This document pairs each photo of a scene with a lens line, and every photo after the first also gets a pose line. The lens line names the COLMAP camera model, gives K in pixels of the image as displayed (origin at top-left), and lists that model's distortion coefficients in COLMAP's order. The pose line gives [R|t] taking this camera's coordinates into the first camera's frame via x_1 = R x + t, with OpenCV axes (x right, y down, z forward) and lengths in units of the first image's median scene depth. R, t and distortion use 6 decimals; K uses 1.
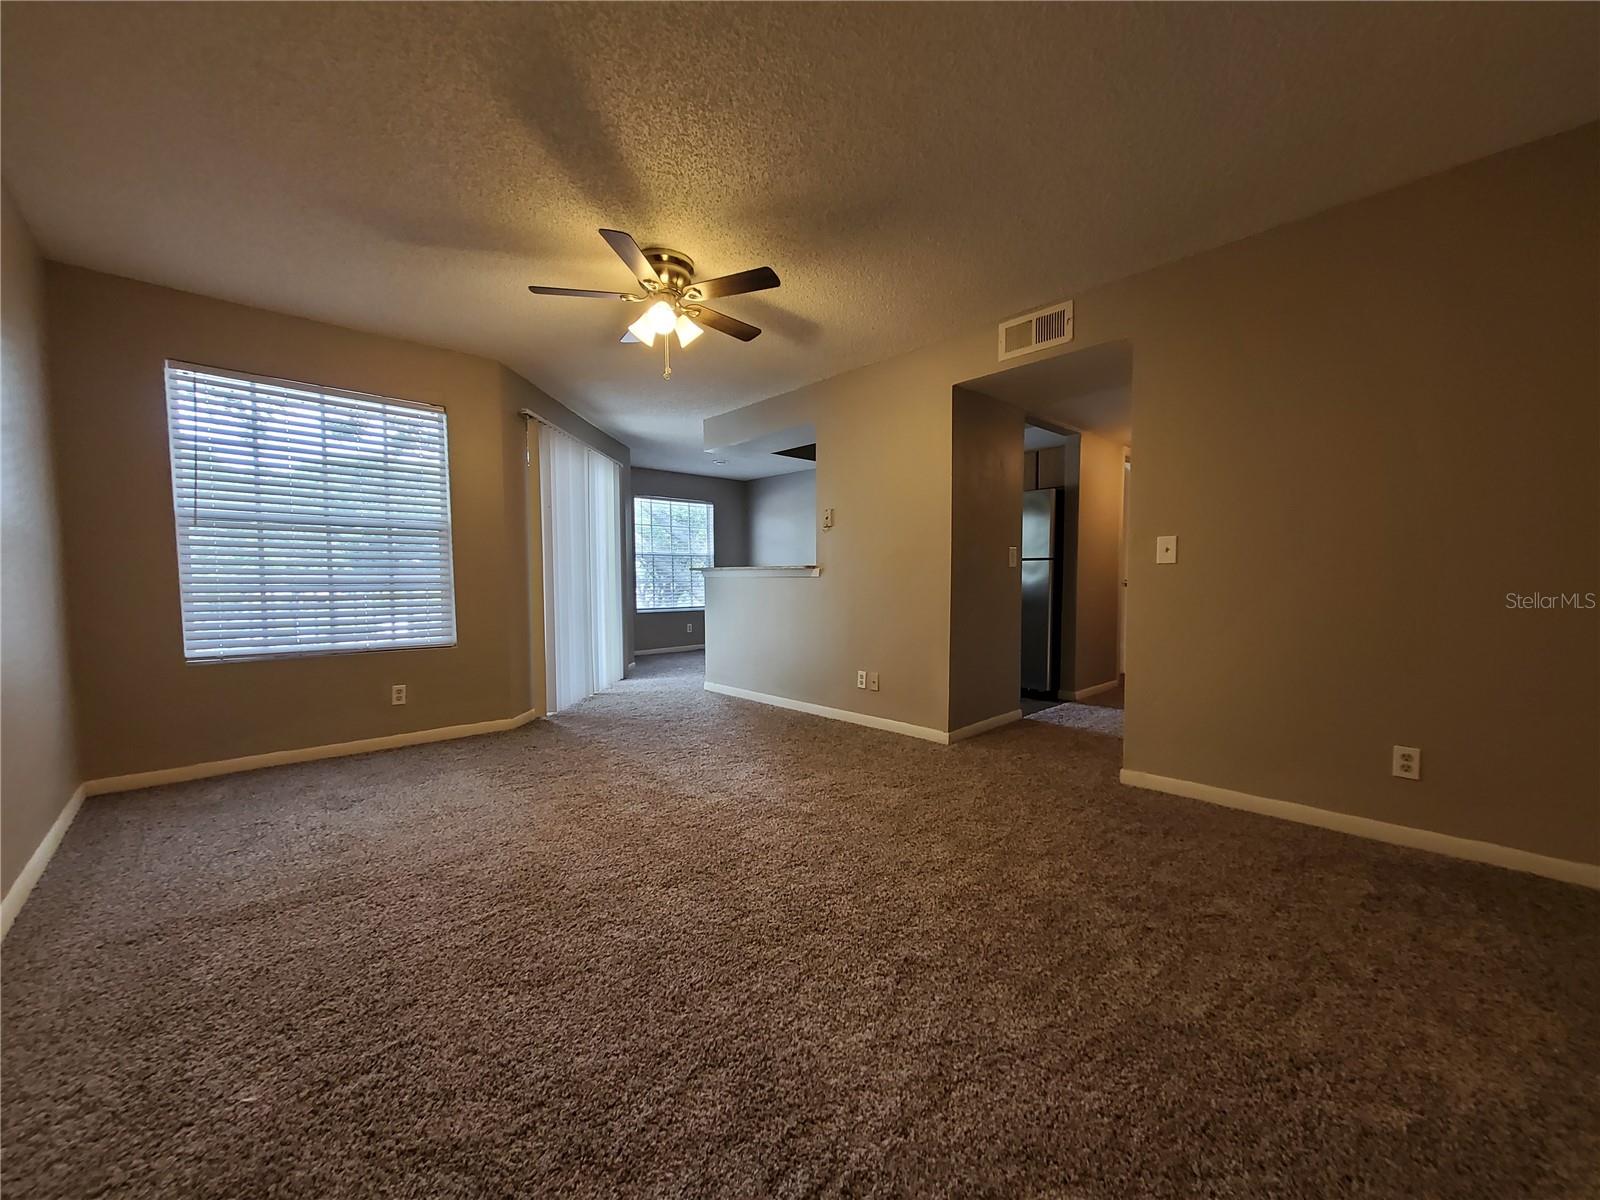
lens RADIAL K [[620.9, 0, 798.6], [0, 620.9, 611.7], [0, 0, 1]] dist [0.001118, 0.000370]
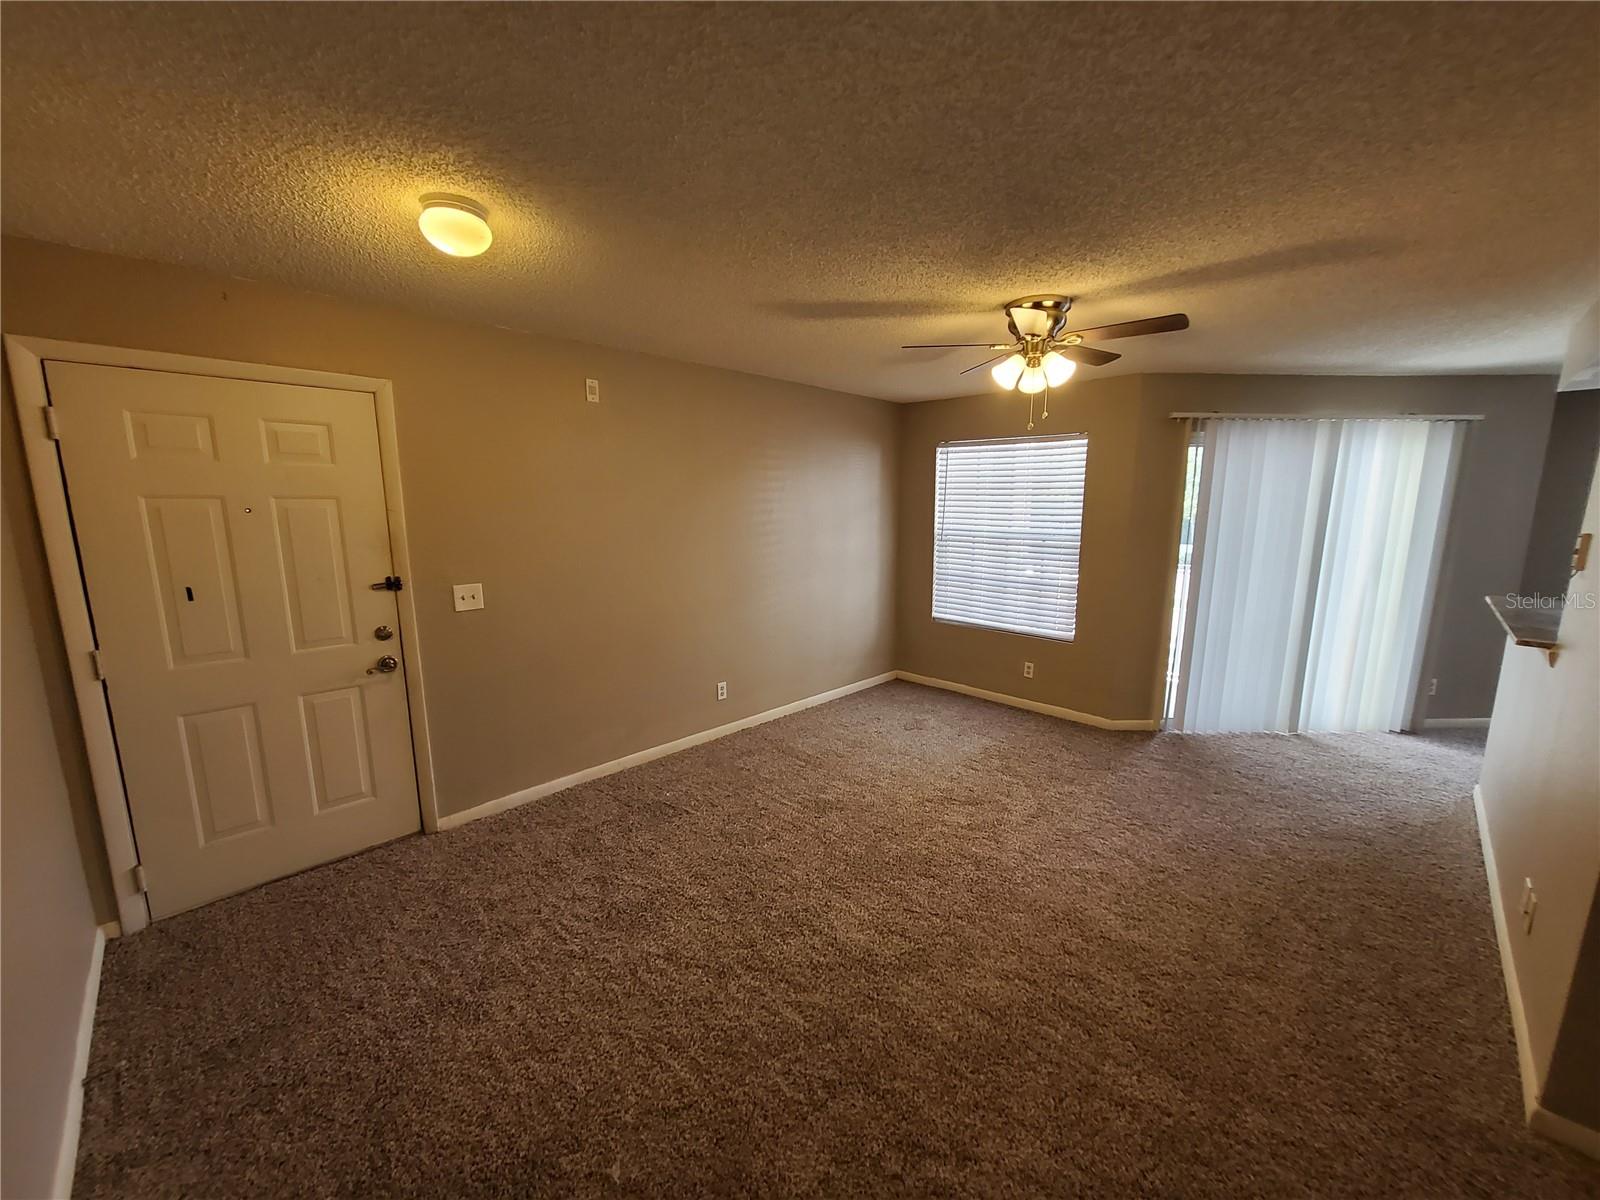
lens RADIAL K [[620.9, 0, 813.7], [0, 620.9, 606.3], [0, 0, 1]] dist [0.001118, 0.000370]
pose [[0.047377, 0.166261, -0.984943, 0.677211], [-0.053740, 0.985046, 0.163694, -0.212883], [0.997430, 0.045175, 0.055603, 0.549124]]
